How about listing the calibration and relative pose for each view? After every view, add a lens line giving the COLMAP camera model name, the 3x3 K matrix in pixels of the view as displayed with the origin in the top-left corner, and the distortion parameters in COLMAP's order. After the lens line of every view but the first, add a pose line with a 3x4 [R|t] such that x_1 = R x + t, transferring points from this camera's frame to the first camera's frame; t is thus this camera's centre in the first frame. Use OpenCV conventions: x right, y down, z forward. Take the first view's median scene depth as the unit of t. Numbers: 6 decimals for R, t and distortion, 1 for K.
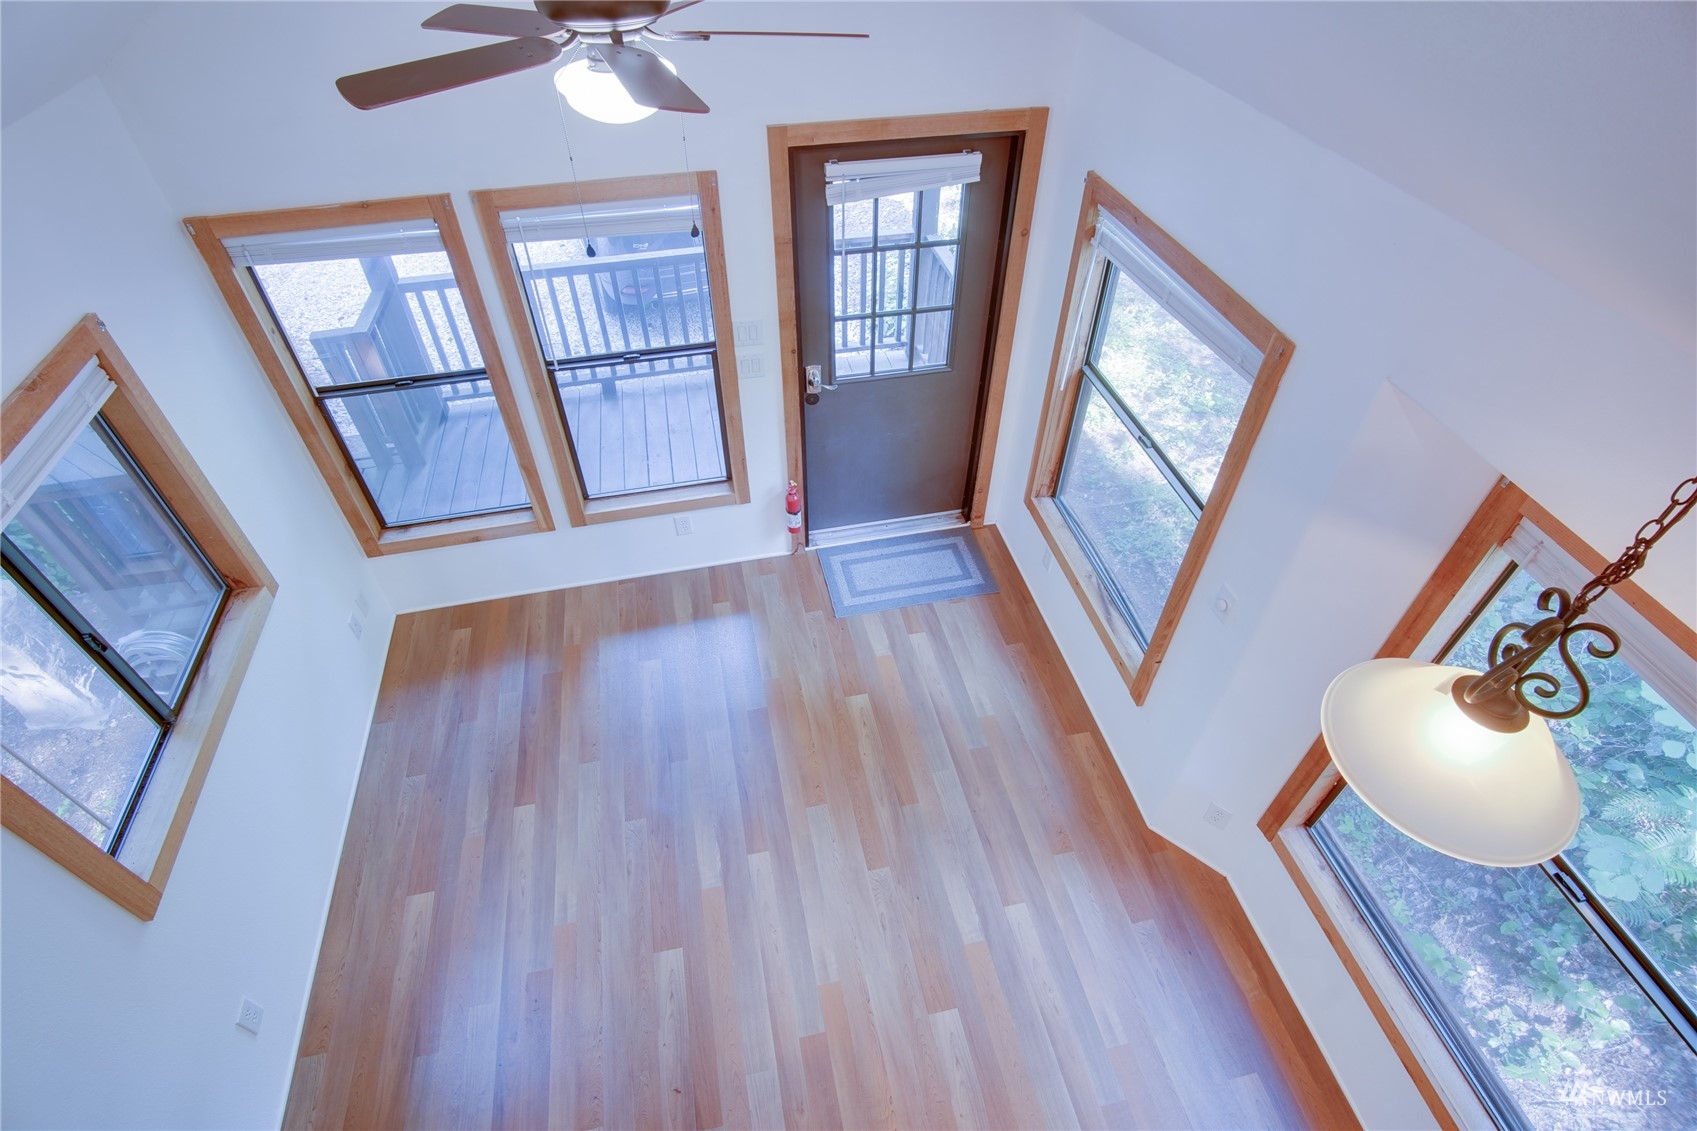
lens RADIAL K [[823.1, 0, 846.4], [0, 823.1, 562.5], [0, 0, 1]] dist [-0.032651, 0.008298]
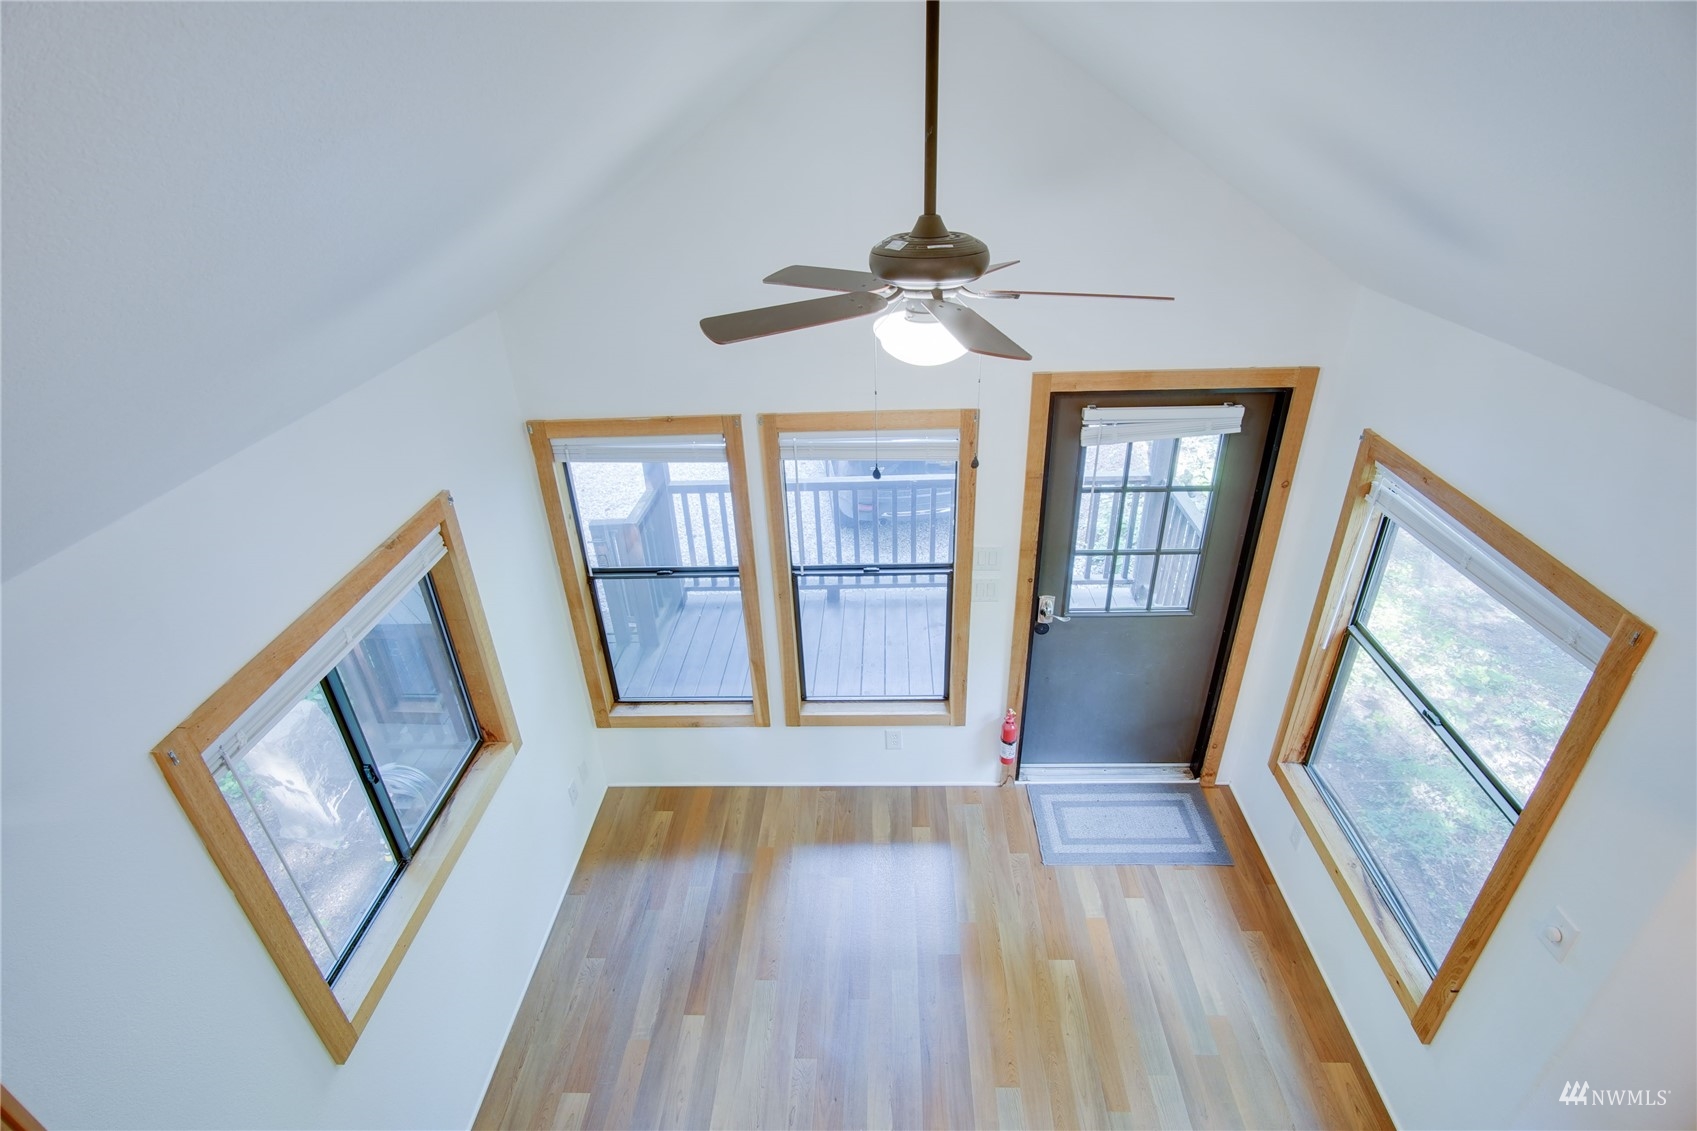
lens RADIAL K [[823.1, 0, 848.7], [0, 823.1, 564.8], [0, 0, 1]] dist [-0.032651, 0.008298]
pose [[0.968065, 0.092236, -0.233114, -0.048819], [-0.148951, 0.959554, -0.238893, -0.003693], [0.201651, 0.265987, 0.942649, 0.009216]]
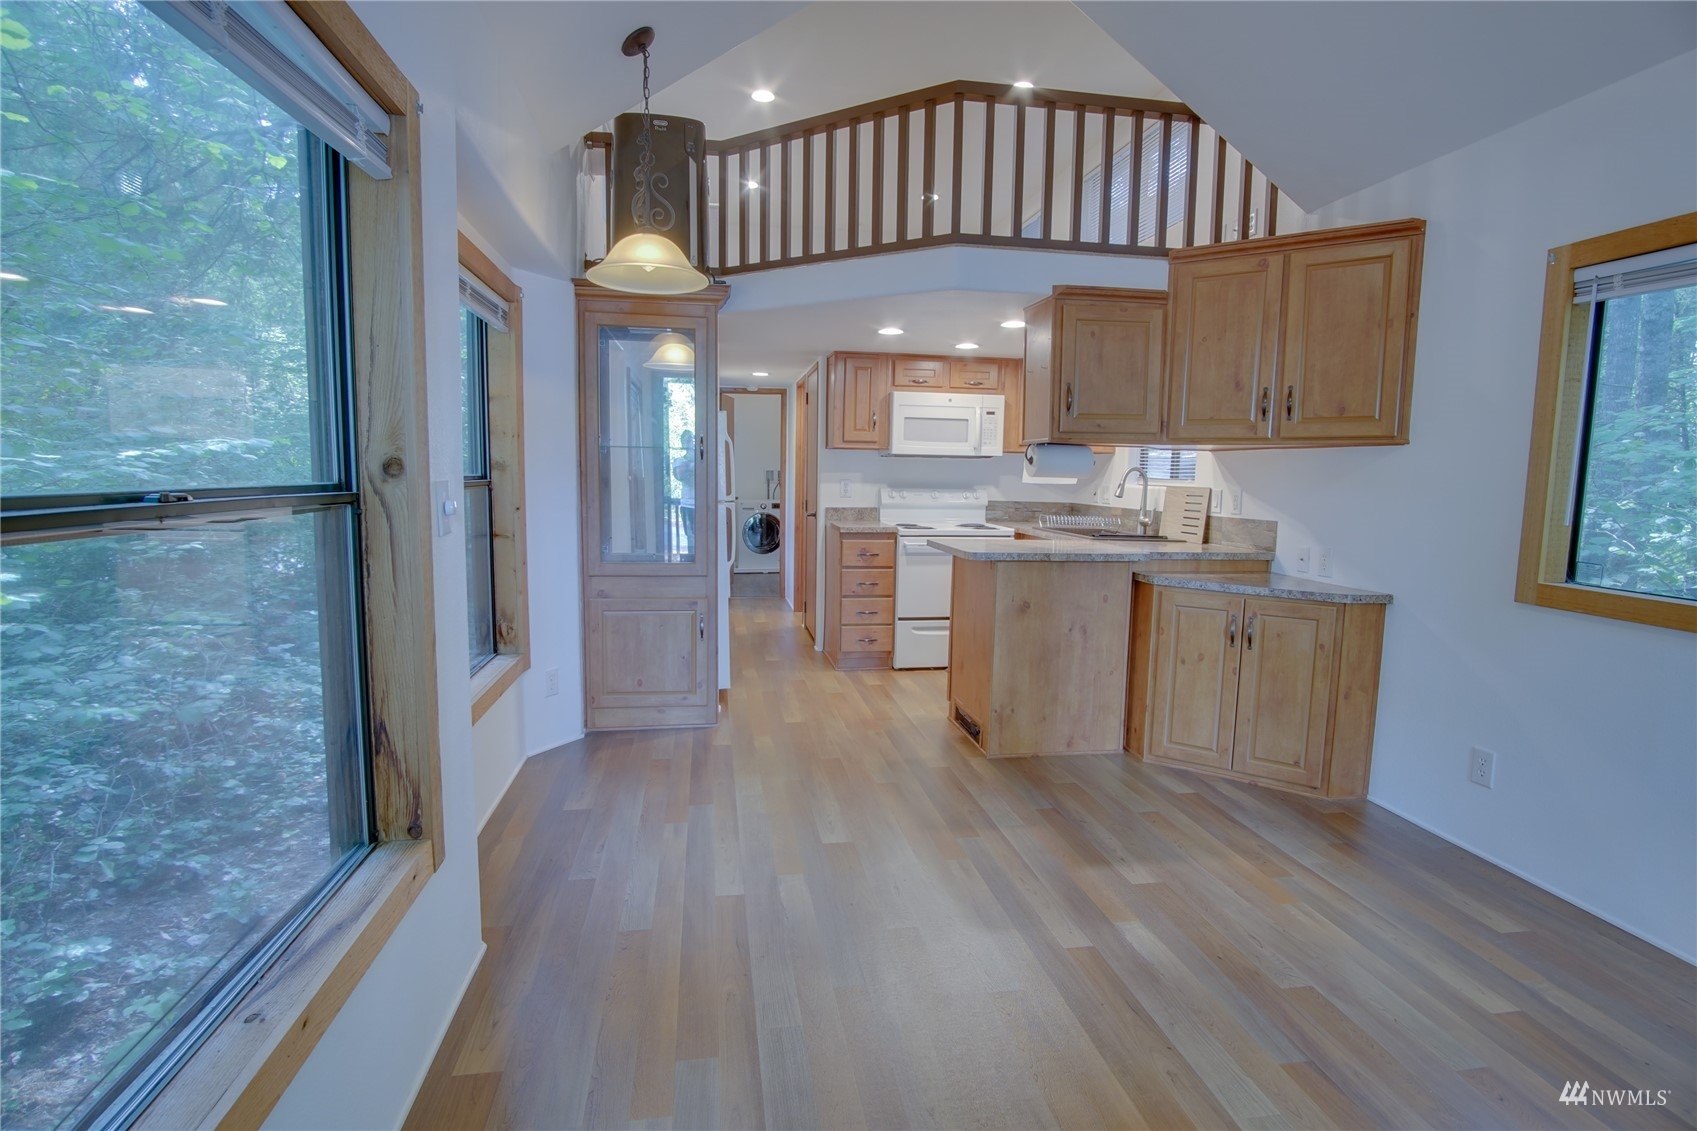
lens RADIAL K [[823.1, 0, 843.5], [0, 823.1, 561.7], [0, 0, 1]] dist [-0.032651, 0.008298]
pose [[-0.998711, -0.022593, 0.045442, 0.060587], [0.020888, 0.633056, 0.773824, -0.352867], [-0.046250, 0.773776, -0.631769, 1.112450]]
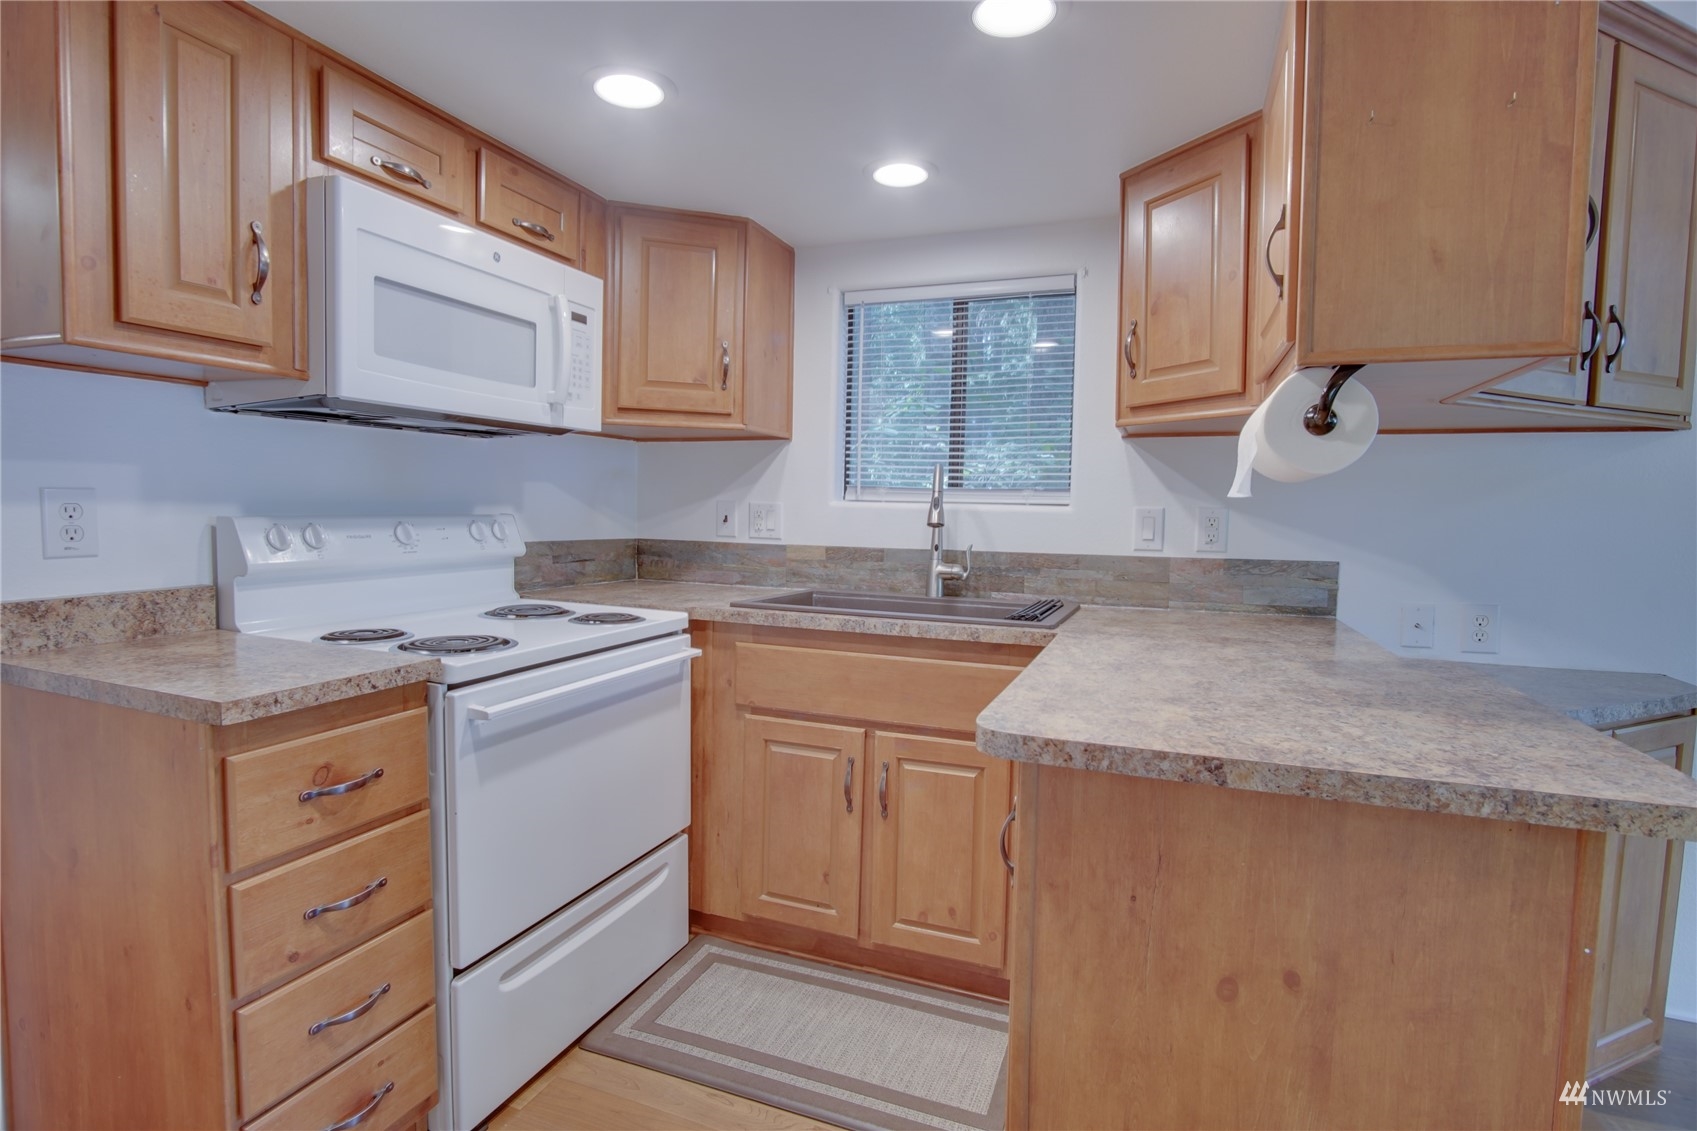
lens RADIAL K [[823.1, 0, 843.0], [0, 823.1, 562.1], [0, 0, 1]] dist [-0.032651, 0.008298]
pose [[-0.556534, 0.045714, -0.829566, 0.257798], [-0.593675, 0.676633, 0.435567, 0.433544], [0.581223, 0.734900, -0.349429, 0.341950]]
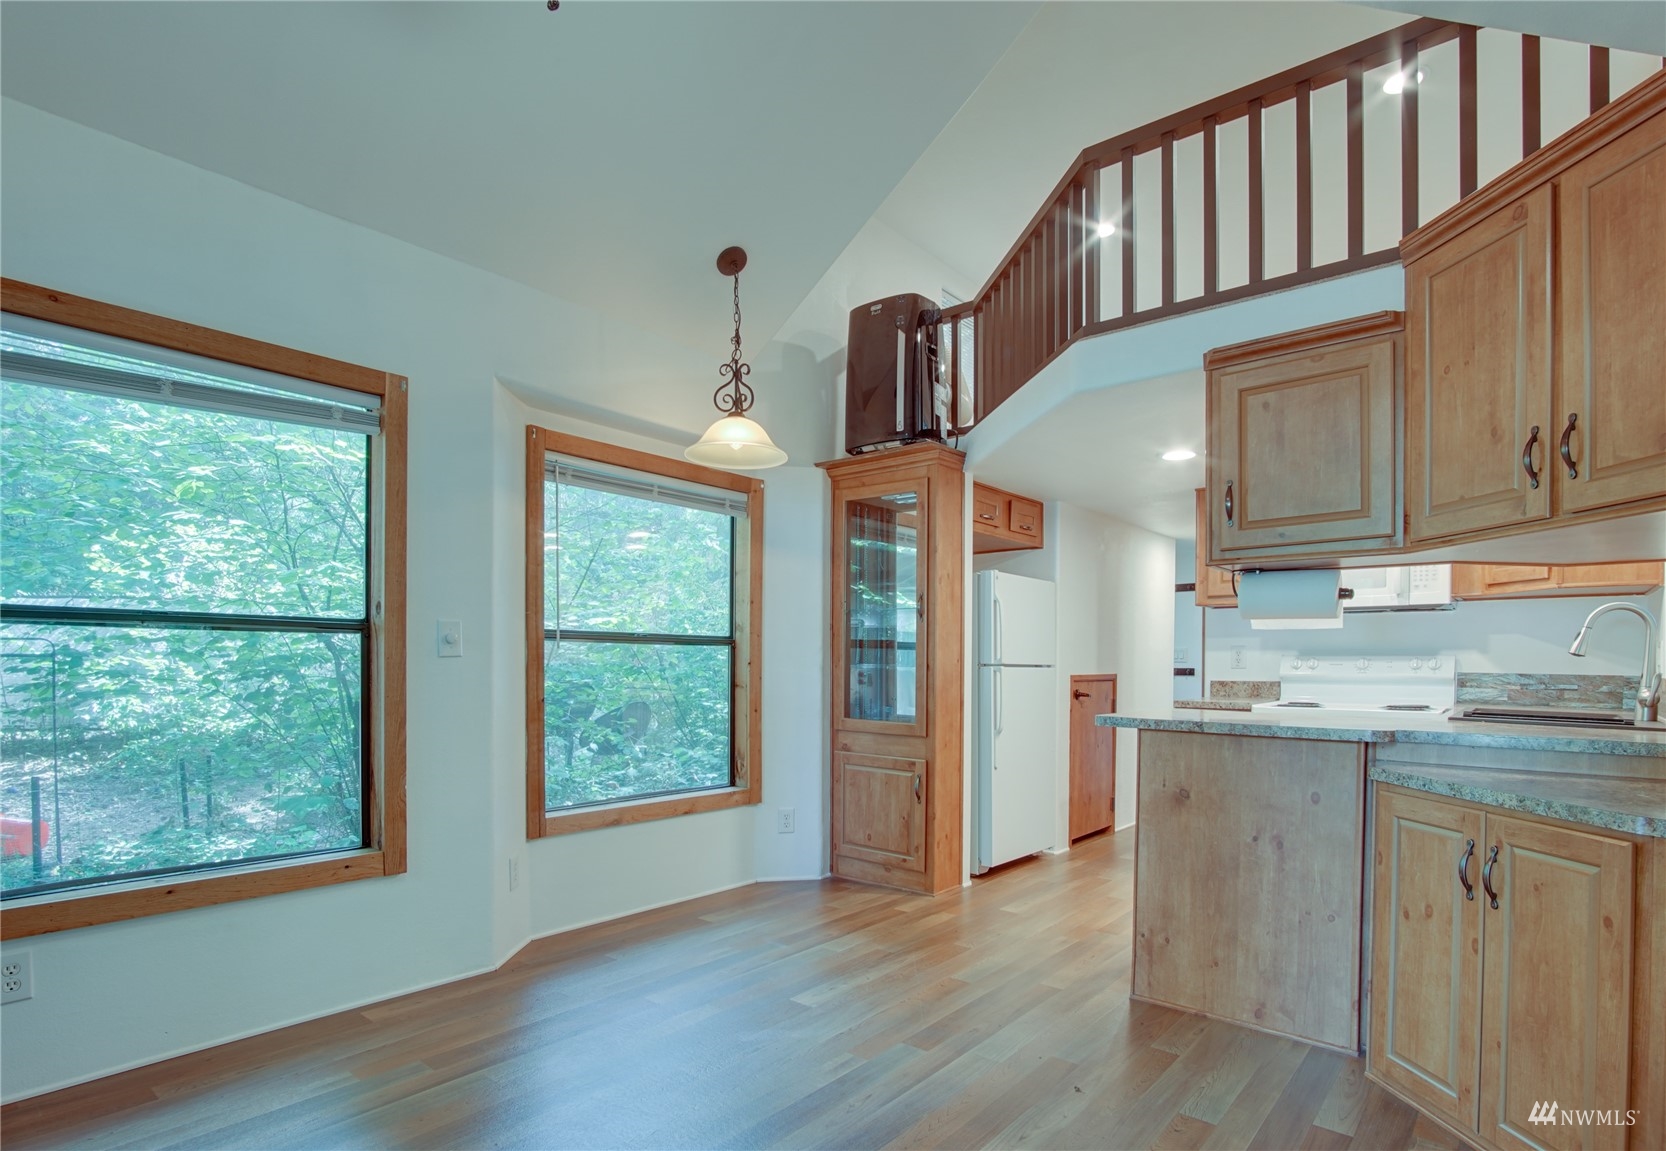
lens RADIAL K [[858.3, 0, 837.9], [0, 858.3, 676.9], [0, 0, 1]] dist [-0.021679, -0.001013]
pose [[-0.617221, -0.018702, 0.786568, -0.544718], [0.545487, 0.710267, 0.444932, -0.099106], [-0.566994, 0.703684, -0.428190, 0.922014]]
